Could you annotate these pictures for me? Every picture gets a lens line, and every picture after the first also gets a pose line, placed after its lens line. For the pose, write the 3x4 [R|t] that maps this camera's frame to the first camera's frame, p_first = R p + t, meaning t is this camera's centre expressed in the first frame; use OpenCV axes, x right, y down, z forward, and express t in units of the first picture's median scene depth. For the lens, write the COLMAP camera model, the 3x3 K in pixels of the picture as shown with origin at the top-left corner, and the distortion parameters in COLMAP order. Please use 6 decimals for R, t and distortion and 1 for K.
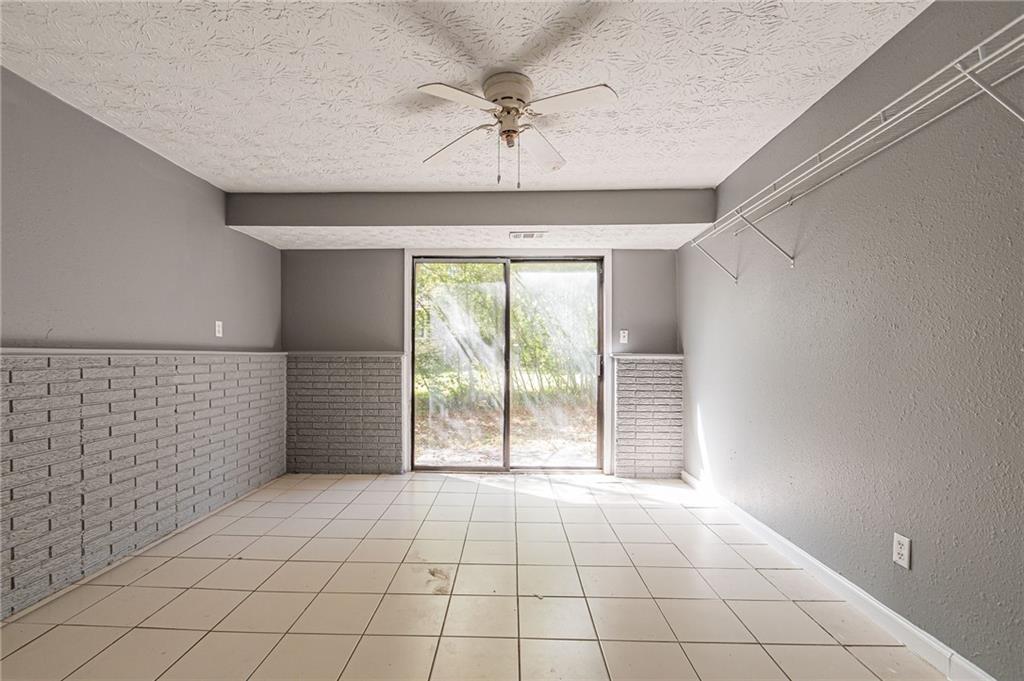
lens RADIAL K [[448.6, 0, 507.9], [0, 448.6, 359.3], [0, 0, 1]] dist [-0.000482, 0.000142]
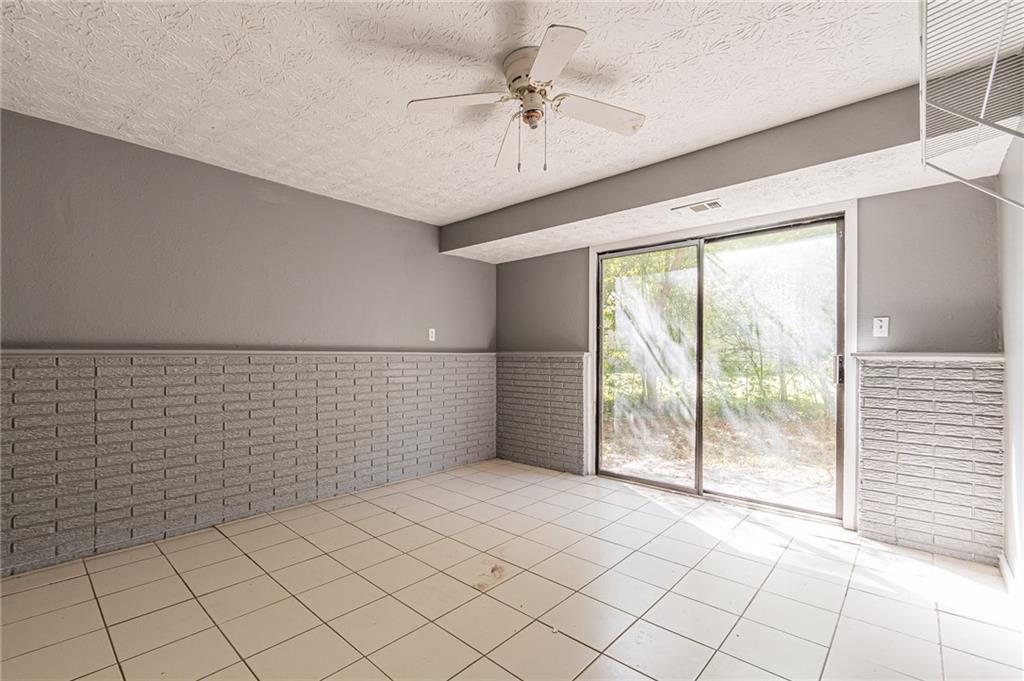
lens RADIAL K [[454.9, 0, 501.8], [0, 454.9, 360.0], [0, 0, 1]] dist [-0.000934, 0.000021]
pose [[0.748667, 0.005780, -0.662921, 0.291949], [-0.005847, 0.999981, 0.002115, 0.000026], [0.662921, 0.002293, 0.748686, 0.131139]]
